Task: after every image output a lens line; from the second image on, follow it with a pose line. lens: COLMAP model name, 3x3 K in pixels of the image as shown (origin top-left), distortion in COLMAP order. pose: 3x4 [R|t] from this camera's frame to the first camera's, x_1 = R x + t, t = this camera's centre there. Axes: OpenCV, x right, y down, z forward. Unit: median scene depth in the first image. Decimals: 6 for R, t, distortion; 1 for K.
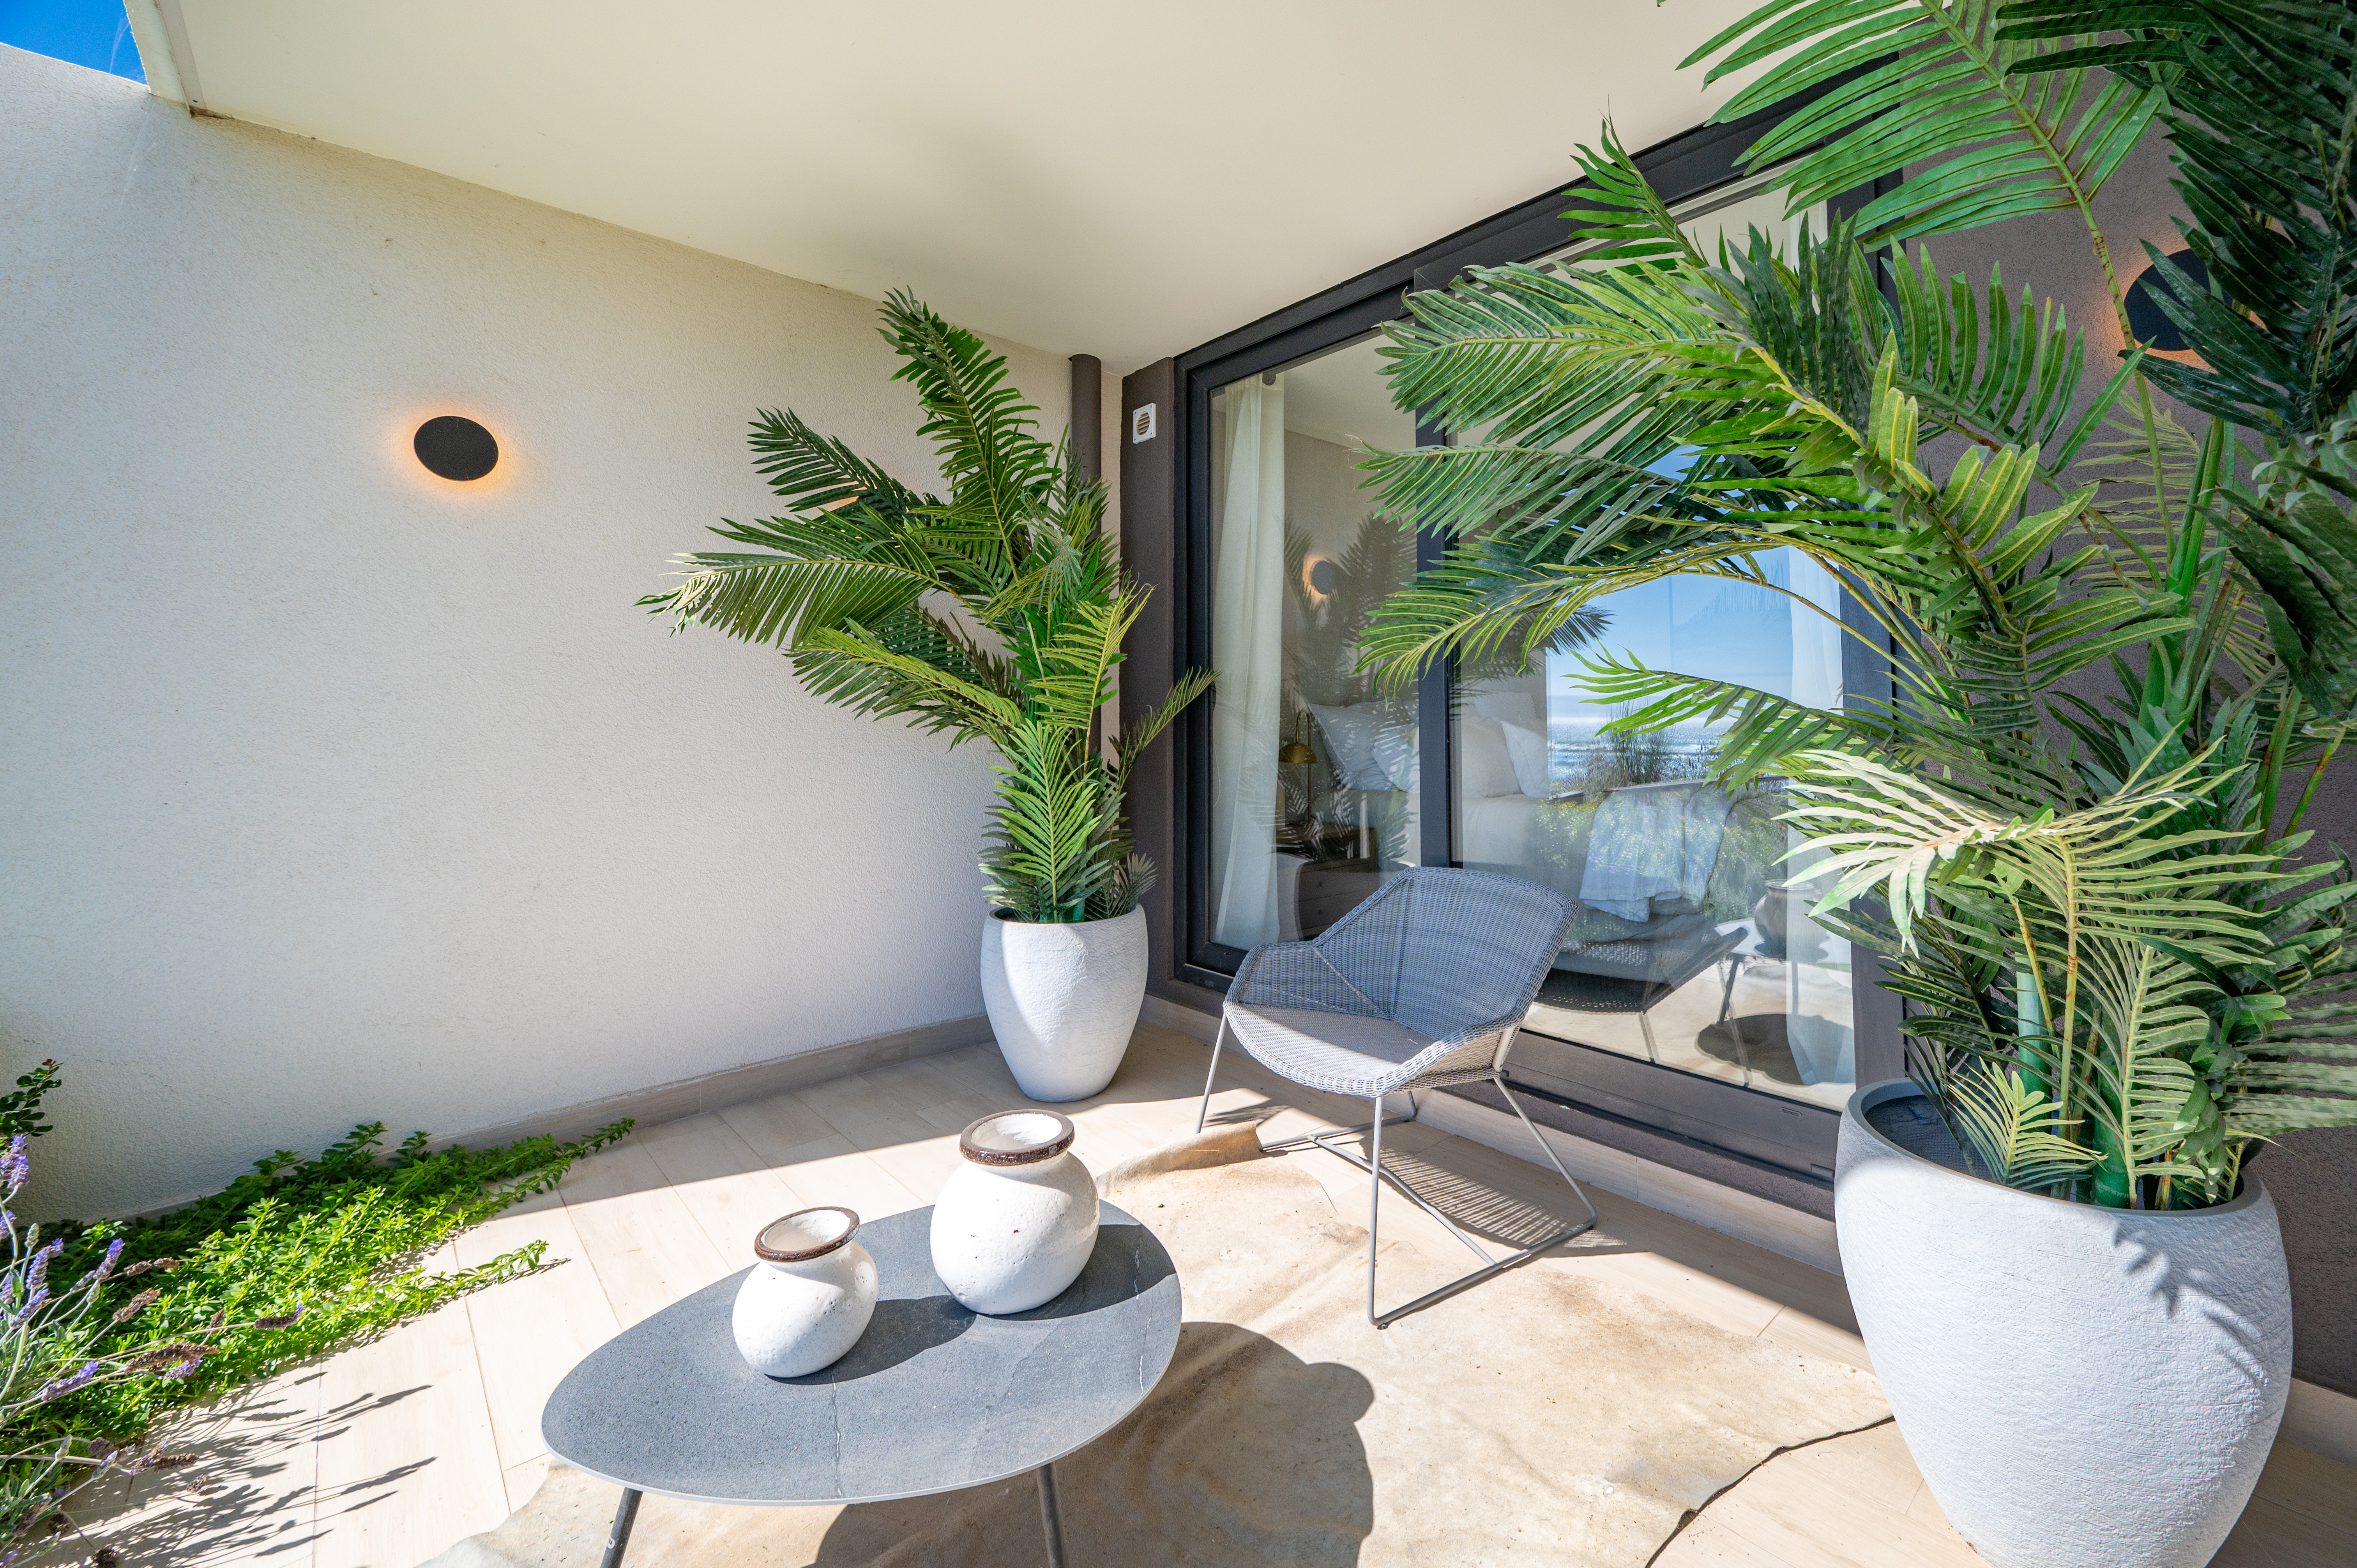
lens RADIAL K [[957.7, 0, 1277.5], [0, 957.7, 687.4], [0, 0, 1]] dist [0.000439, -0.000124]
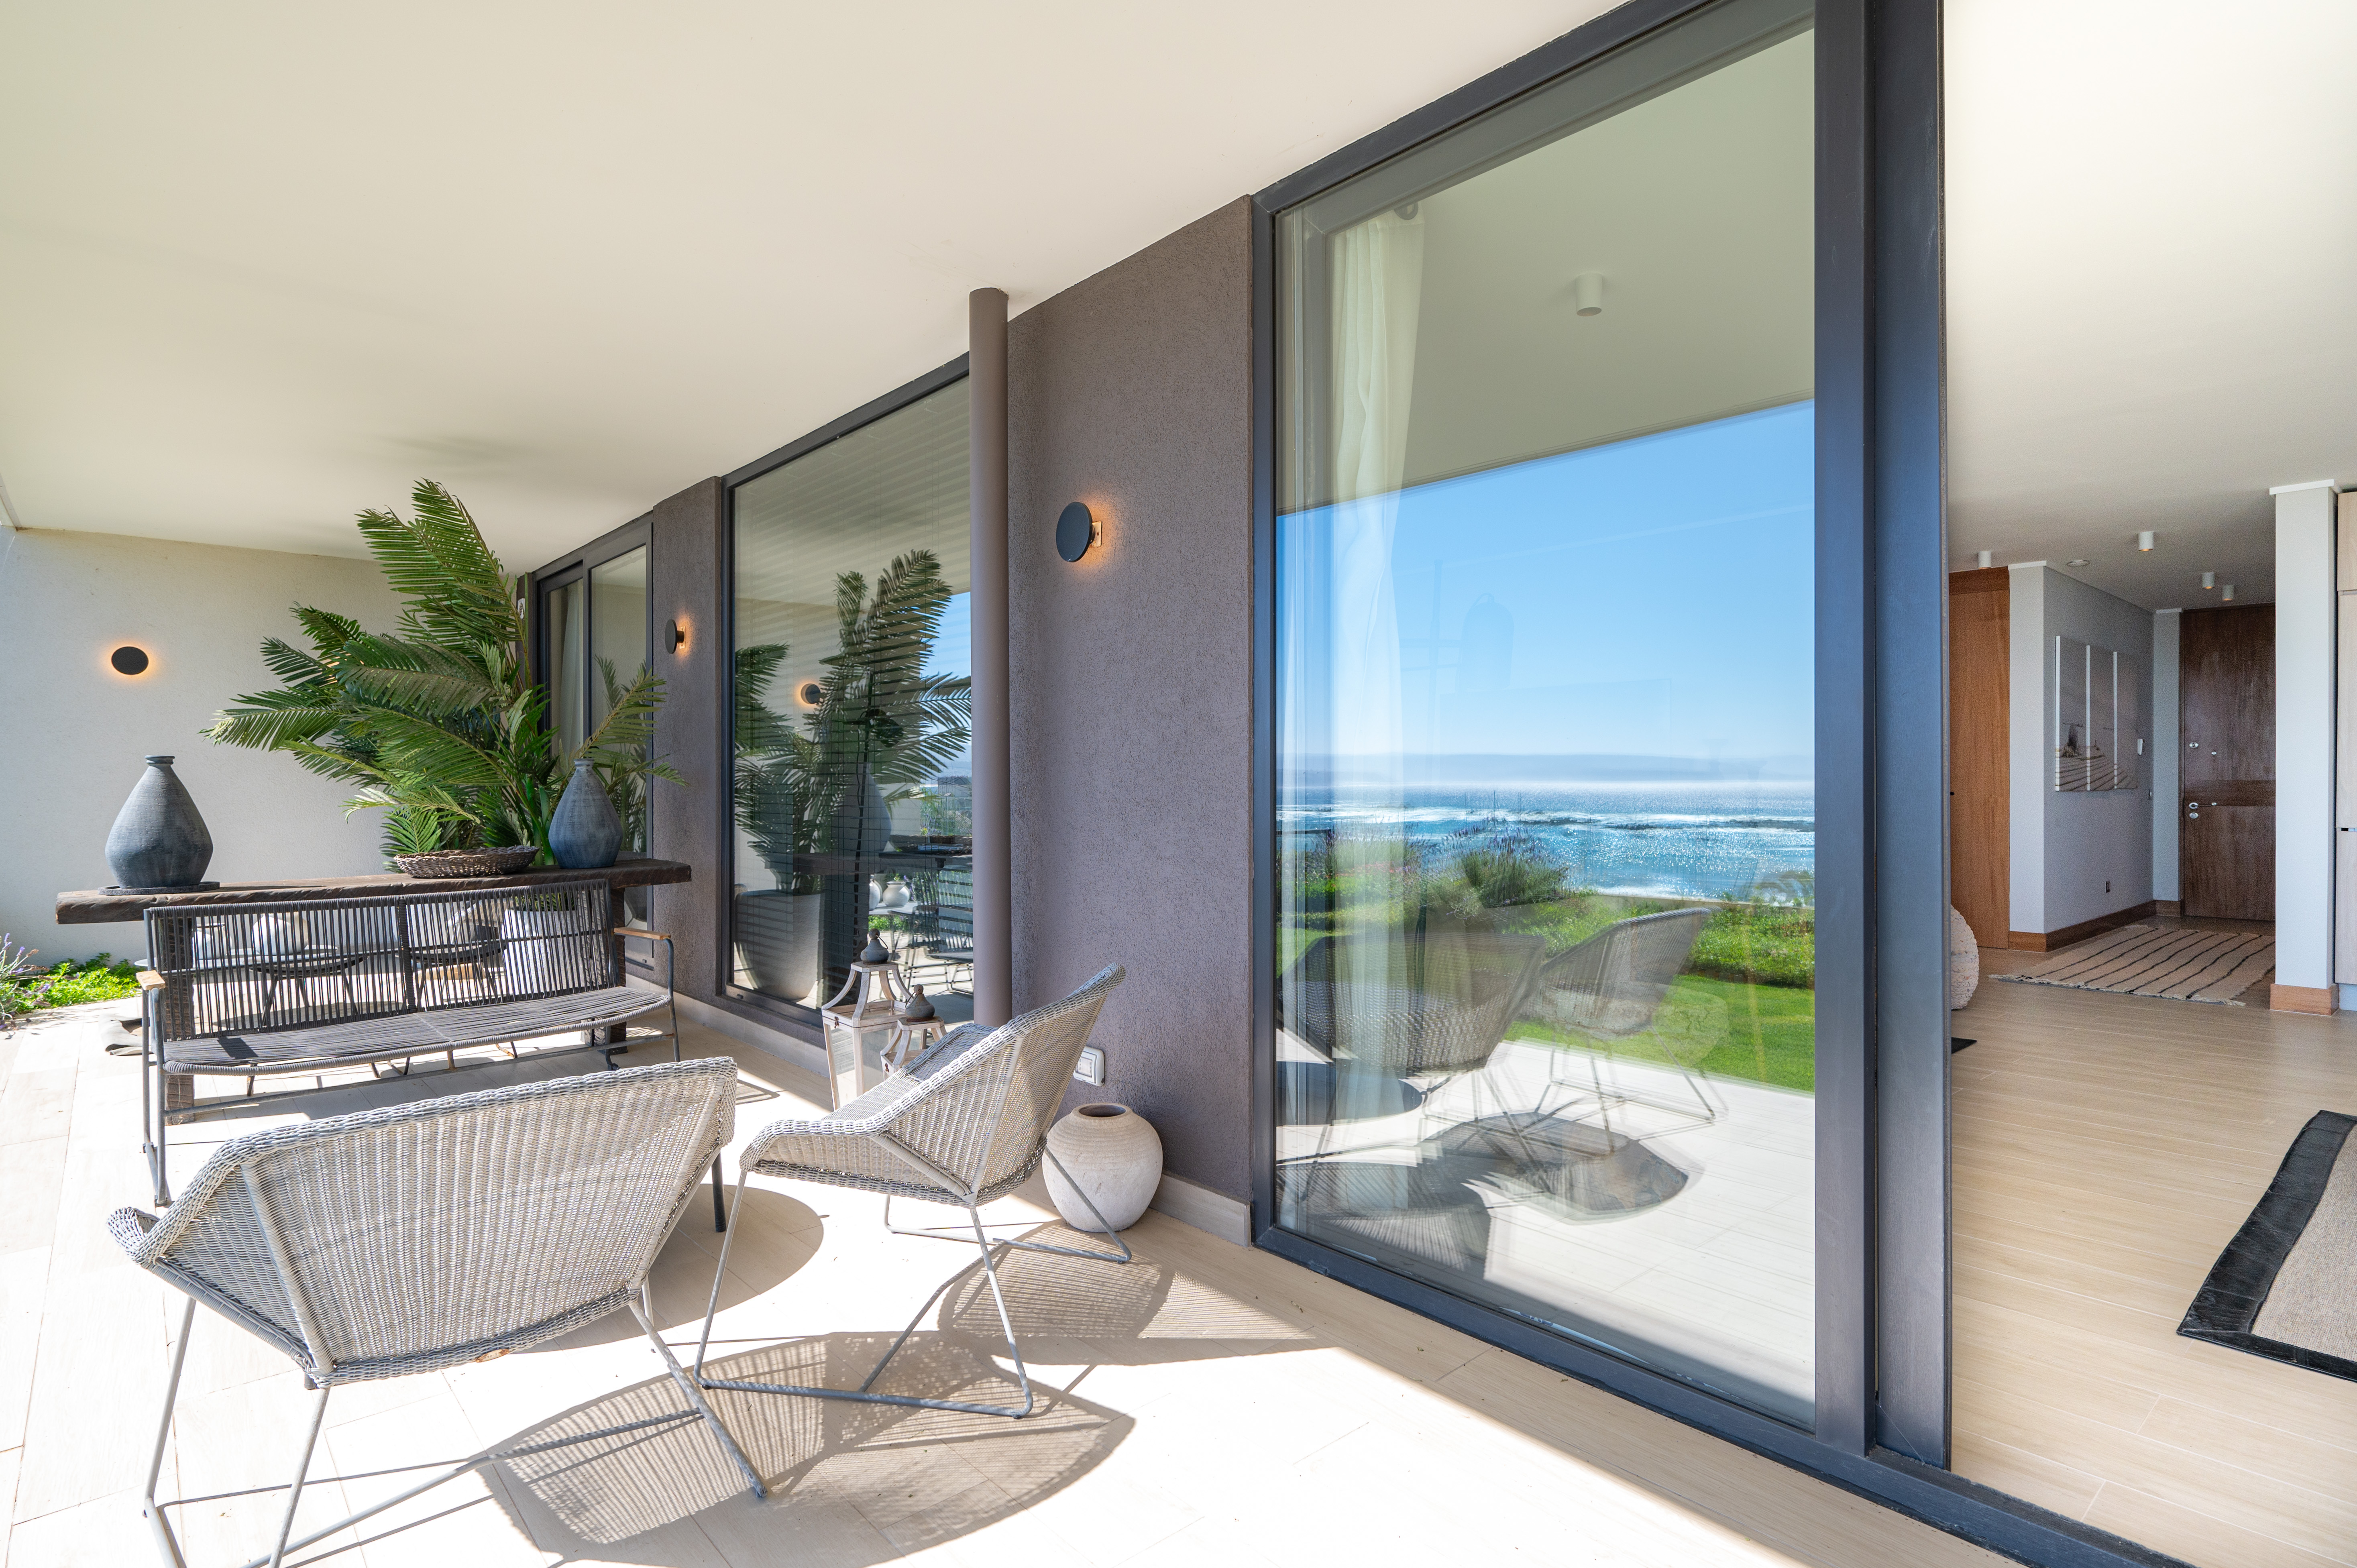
lens RADIAL K [[1196.2, 0, 1174.6], [0, 1196.2, 797.4], [0, 0, 1]] dist [-0.016633, 0.000941]
pose [[0.999138, -0.001404, -0.041477, 1.637437], [0.003339, 0.998907, 0.046620, -0.049236], [0.041367, -0.046718, 0.998051, -1.609668]]
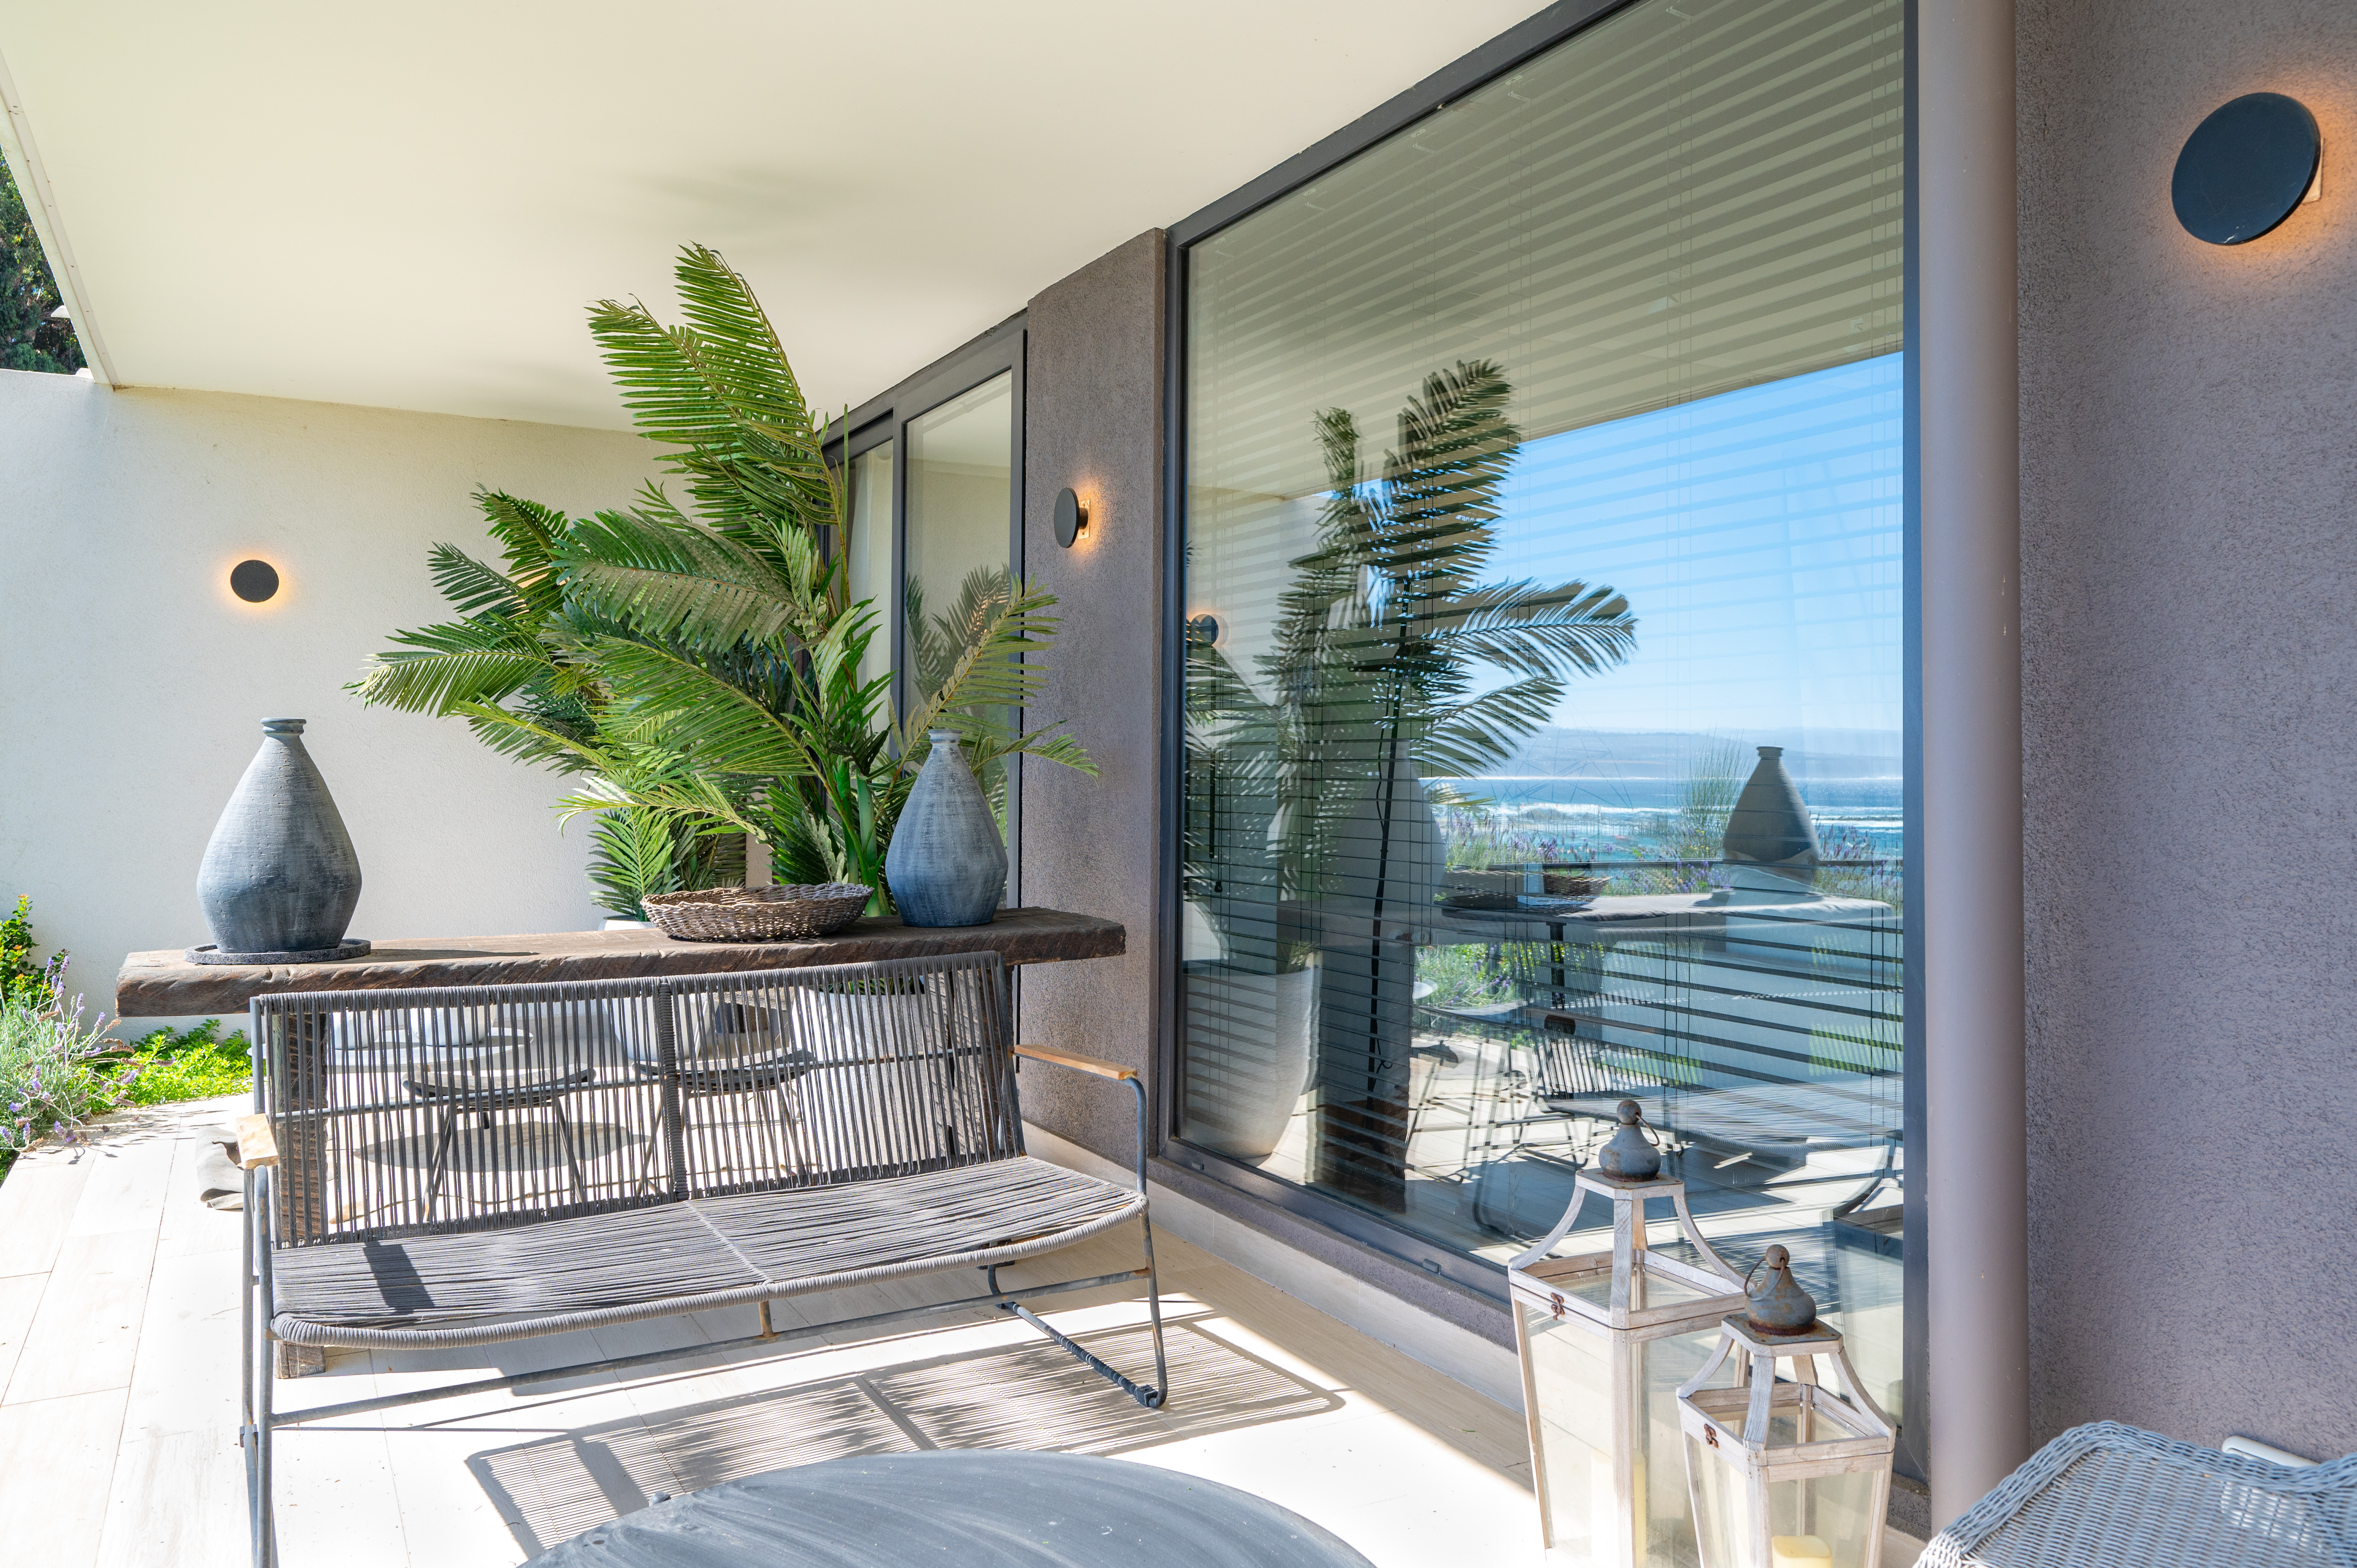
lens RADIAL K [[1690.0, 0, 1184.0], [0, 1690.0, 760.0], [0, 0, 1]] dist [-0.014733, -0.003709]
pose [[0.964743, 0.005320, -0.263139, 1.189984], [0.001683, 0.999651, 0.026380, -0.036624], [0.263187, -0.025892, 0.964397, -1.113945]]
